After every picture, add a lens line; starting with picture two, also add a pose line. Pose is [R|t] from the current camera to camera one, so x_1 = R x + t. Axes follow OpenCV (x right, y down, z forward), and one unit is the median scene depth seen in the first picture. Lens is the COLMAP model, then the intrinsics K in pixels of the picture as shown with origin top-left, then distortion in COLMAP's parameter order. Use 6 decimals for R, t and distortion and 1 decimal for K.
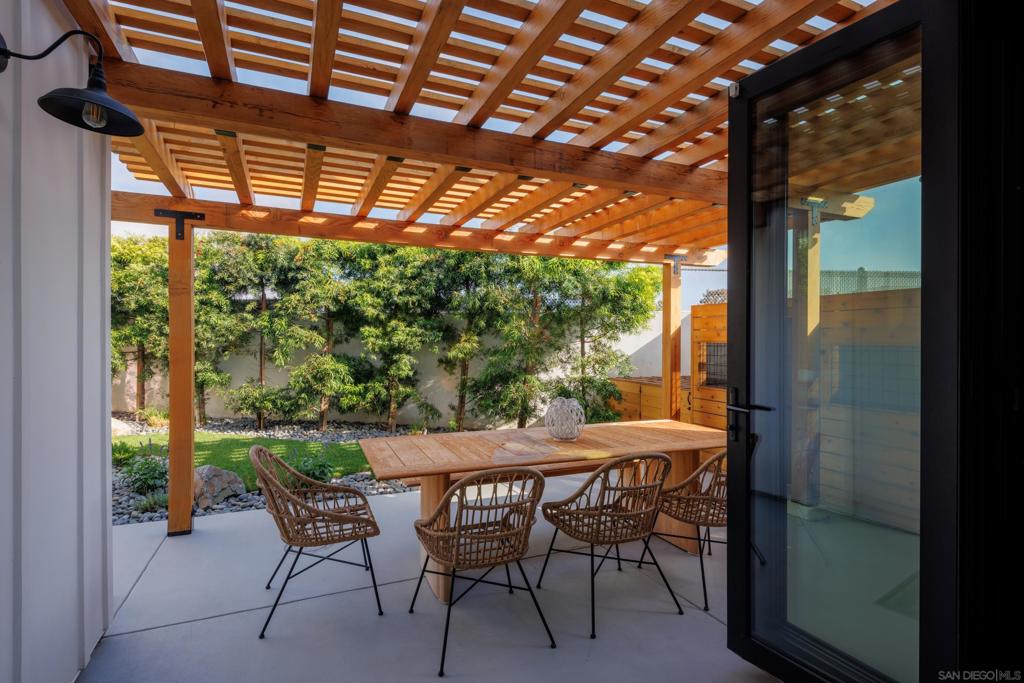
lens RADIAL K [[515.0, 0, 511.3], [0, 515.0, 340.0], [0, 0, 1]] dist [0.007929, -0.003338]
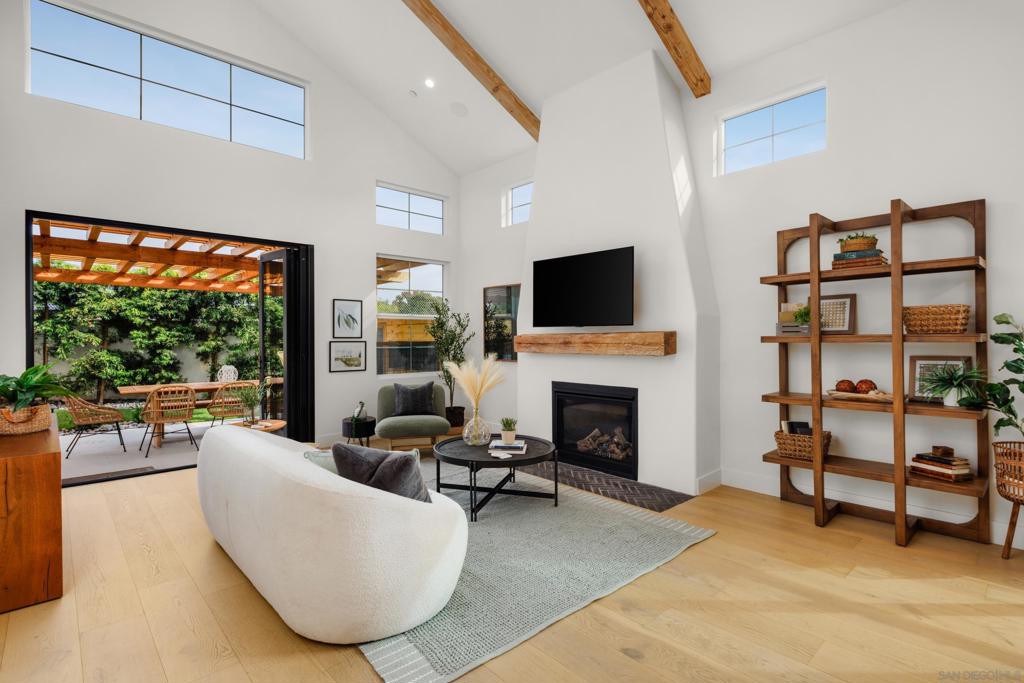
lens RADIAL K [[500.4, 0, 515.2], [0, 500.4, 340.9], [0, 0, 1]] dist [-0.001167, -0.001054]
pose [[0.943614, -0.005896, 0.330995, 0.267934], [0.003883, 0.999970, 0.006742, -0.002683], [-0.331025, -0.005076, 0.943608, -0.698379]]
